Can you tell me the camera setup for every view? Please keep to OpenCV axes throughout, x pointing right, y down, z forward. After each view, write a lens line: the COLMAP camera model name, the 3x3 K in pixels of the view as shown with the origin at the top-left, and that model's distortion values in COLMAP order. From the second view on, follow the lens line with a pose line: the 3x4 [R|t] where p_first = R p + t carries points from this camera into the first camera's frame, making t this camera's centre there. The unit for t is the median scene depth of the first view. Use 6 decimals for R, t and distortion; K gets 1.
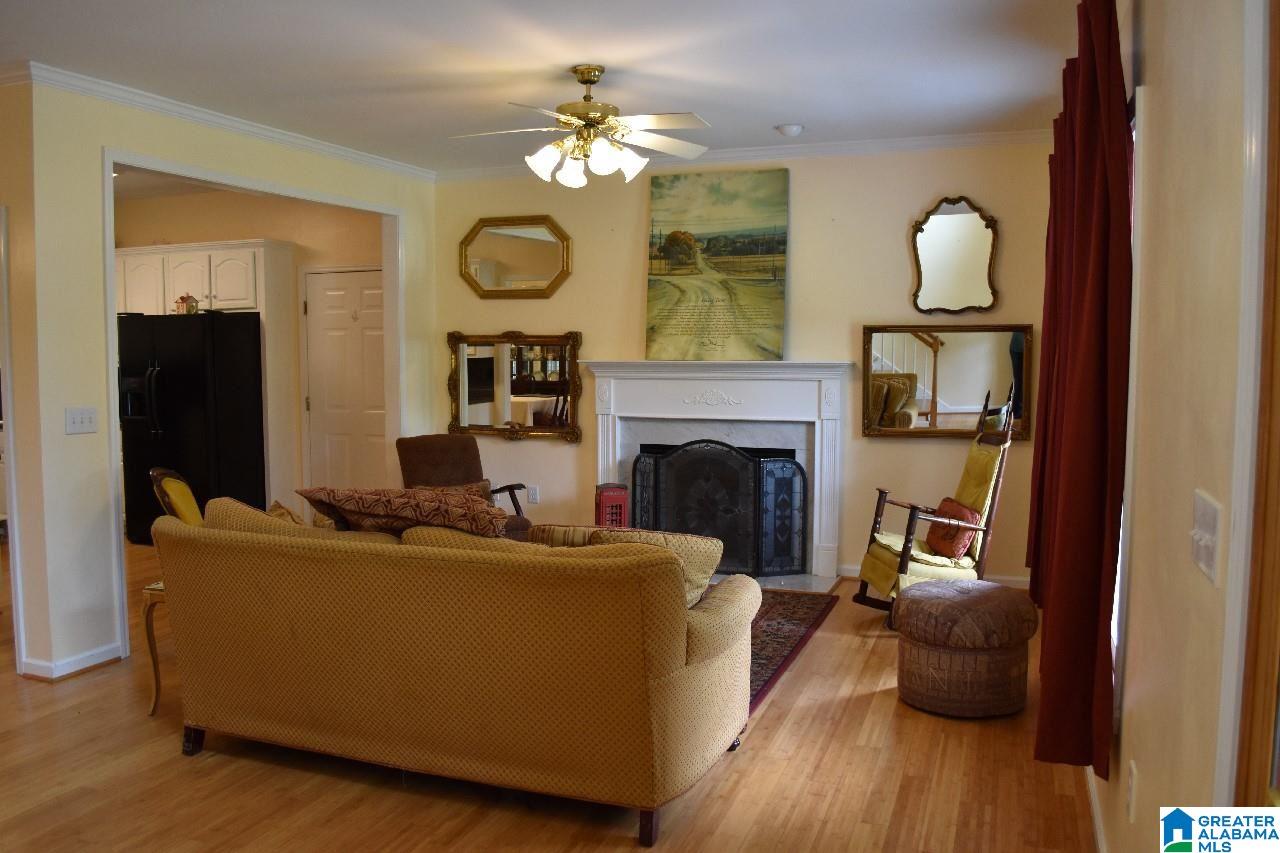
lens RADIAL K [[1015.5, 0, 630.6], [0, 1015.5, 430.2], [0, 0, 1]] dist [-0.079904, 0.010463]
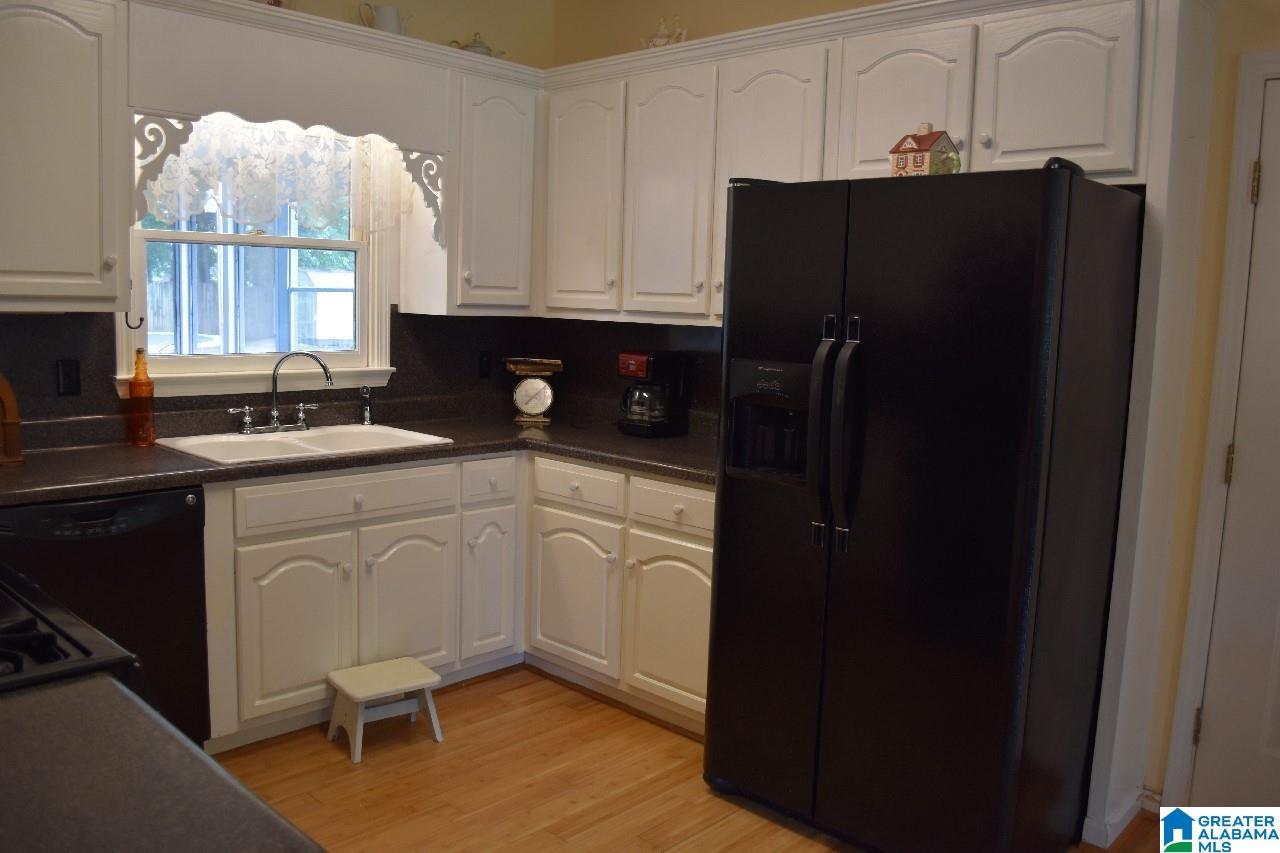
lens RADIAL K [[1015.5, 0, 637.5], [0, 1015.5, 424.8], [0, 0, 1]] dist [-0.079904, 0.010463]
pose [[0.923074, 0.079380, -0.376341, -0.639528], [-0.065706, 0.996633, 0.049055, -0.071860], [0.378968, -0.020553, 0.925181, 1.028072]]
